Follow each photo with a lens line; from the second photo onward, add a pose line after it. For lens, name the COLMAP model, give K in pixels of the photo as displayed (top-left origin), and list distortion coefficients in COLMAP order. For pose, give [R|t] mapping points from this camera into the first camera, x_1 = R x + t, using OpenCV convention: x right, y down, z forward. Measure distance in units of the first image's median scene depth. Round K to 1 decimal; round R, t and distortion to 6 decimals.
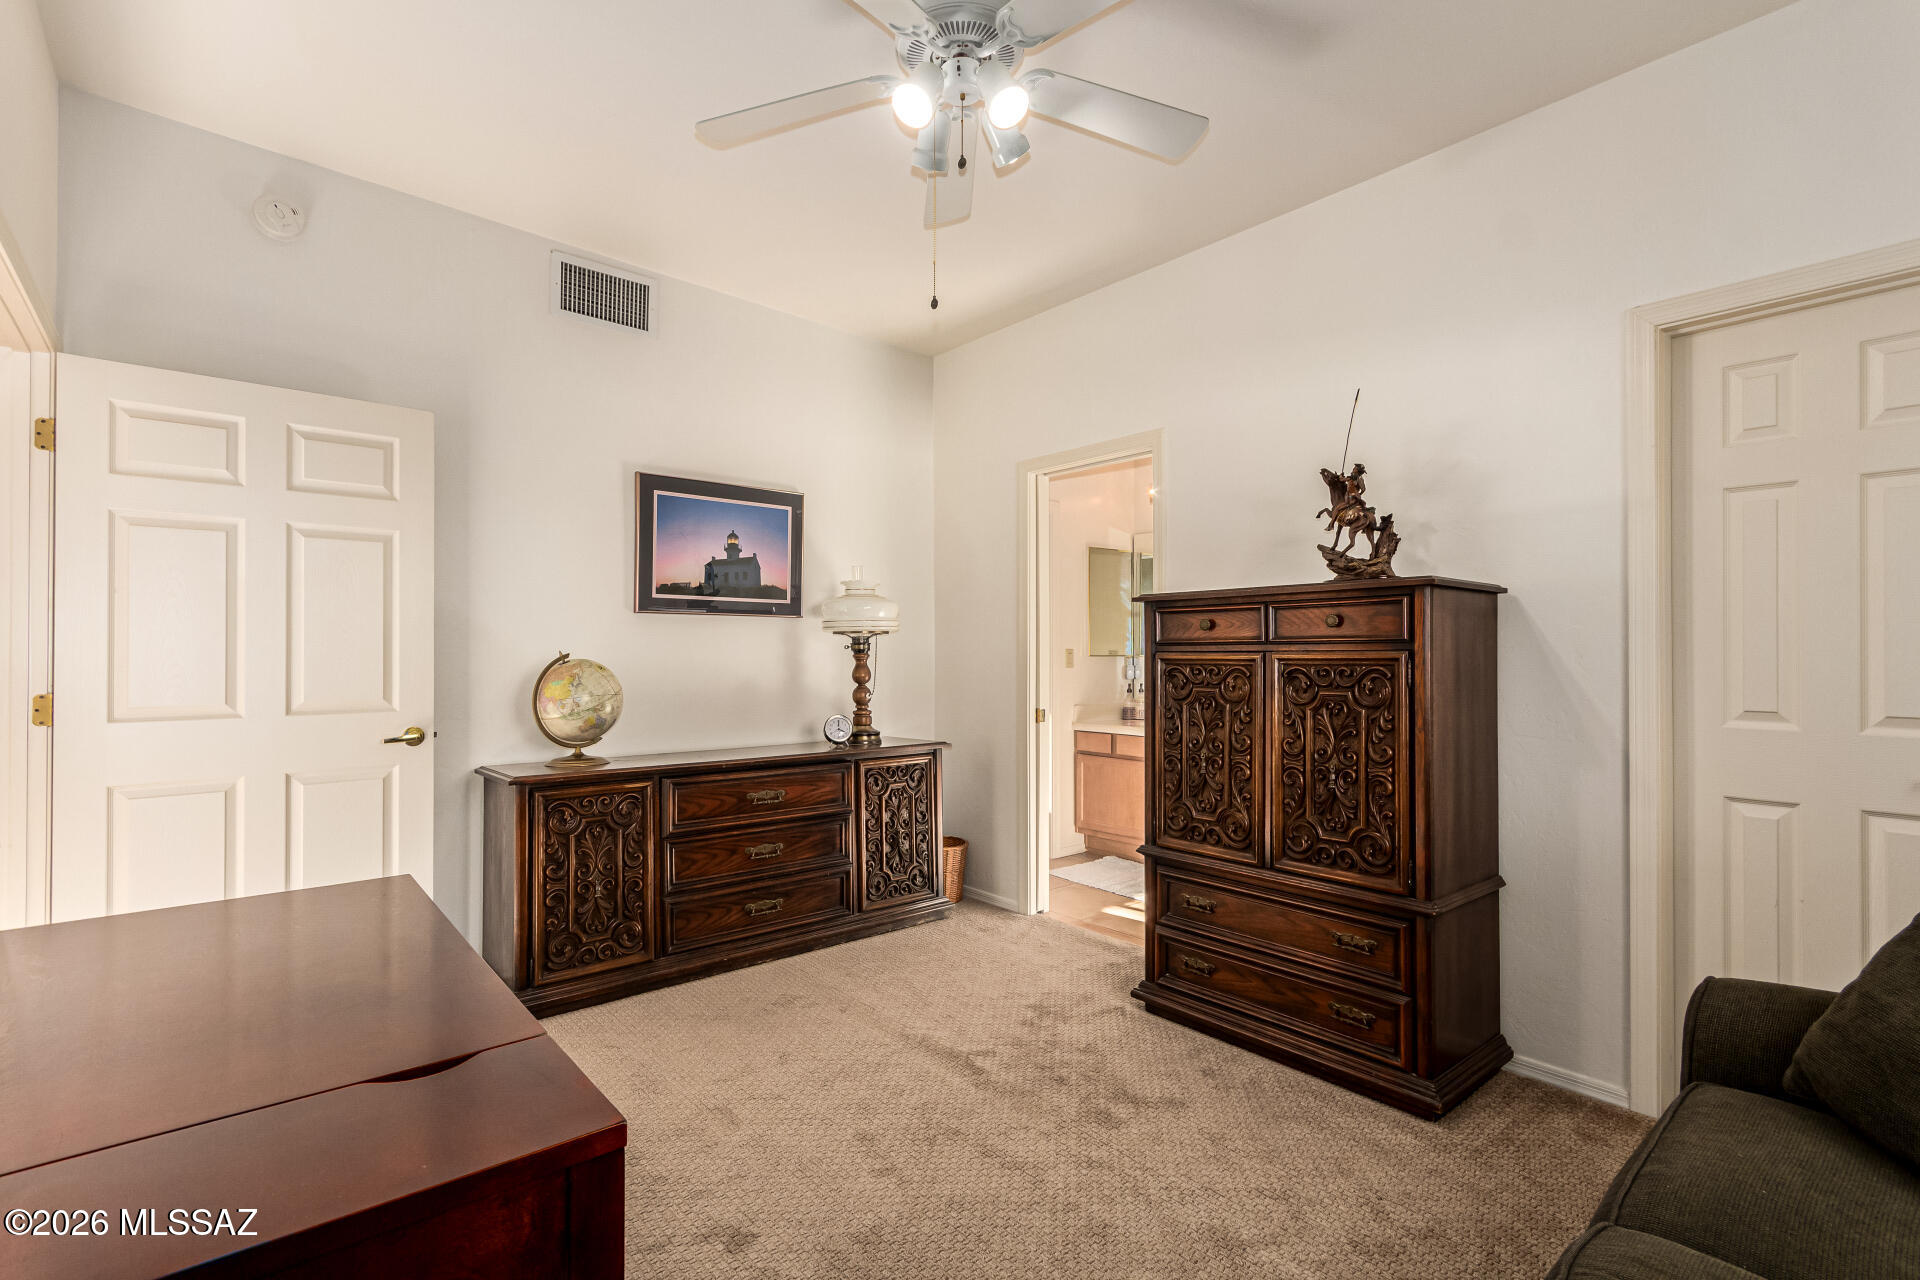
lens RADIAL K [[891.4, 0, 1002.3], [0, 891.4, 651.1], [0, 0, 1]] dist [0.004695, -0.000710]
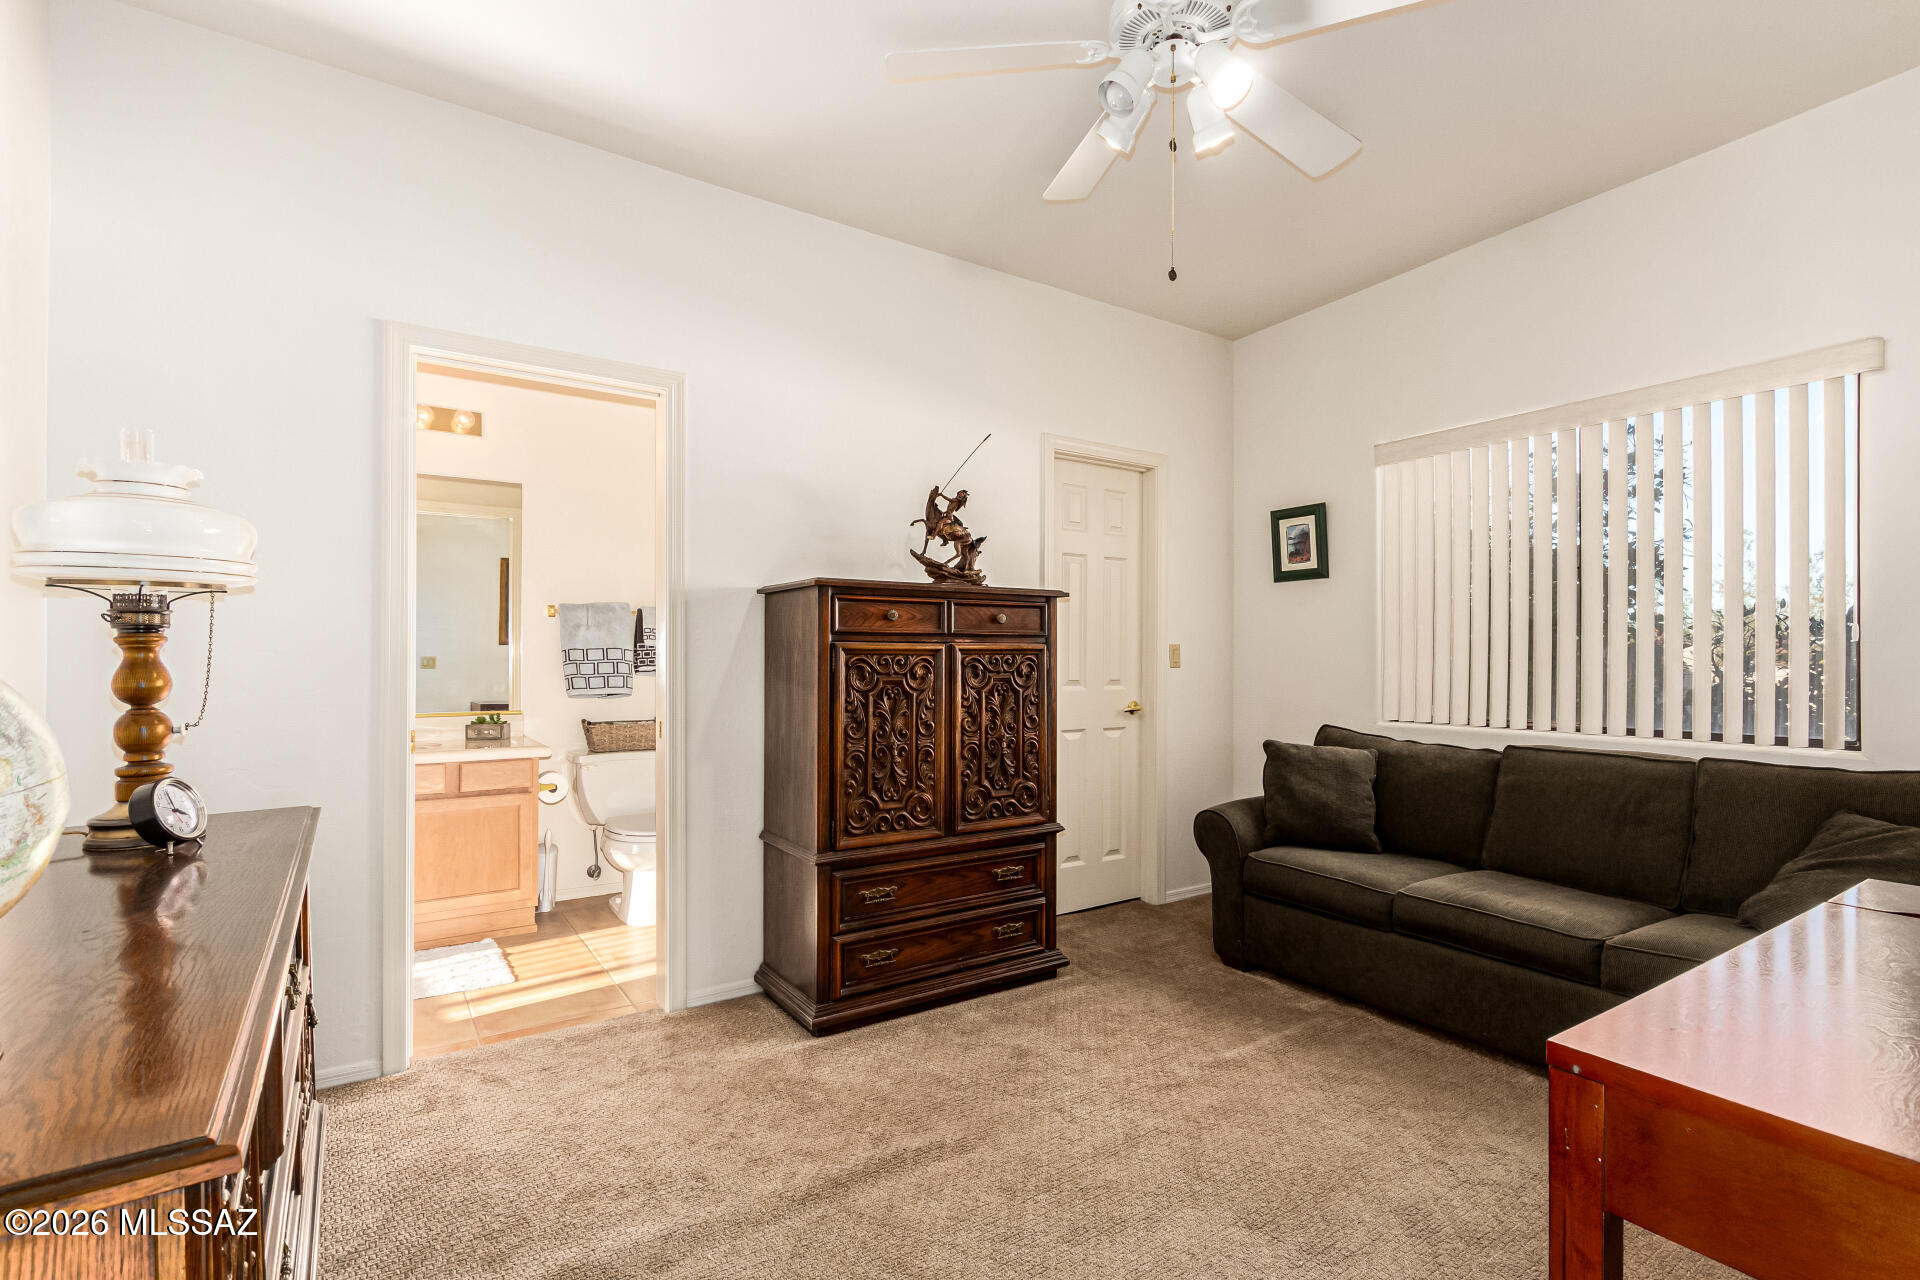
lens RADIAL K [[891.4, 0, 979.2], [0, 891.4, 655.4], [0, 0, 1]] dist [0.004695, -0.000710]
pose [[0.118973, -0.003881, 0.992890, -0.766790], [-0.010509, 0.999931, 0.005167, 0.009310], [-0.992842, -0.011049, 0.118924, 0.785713]]
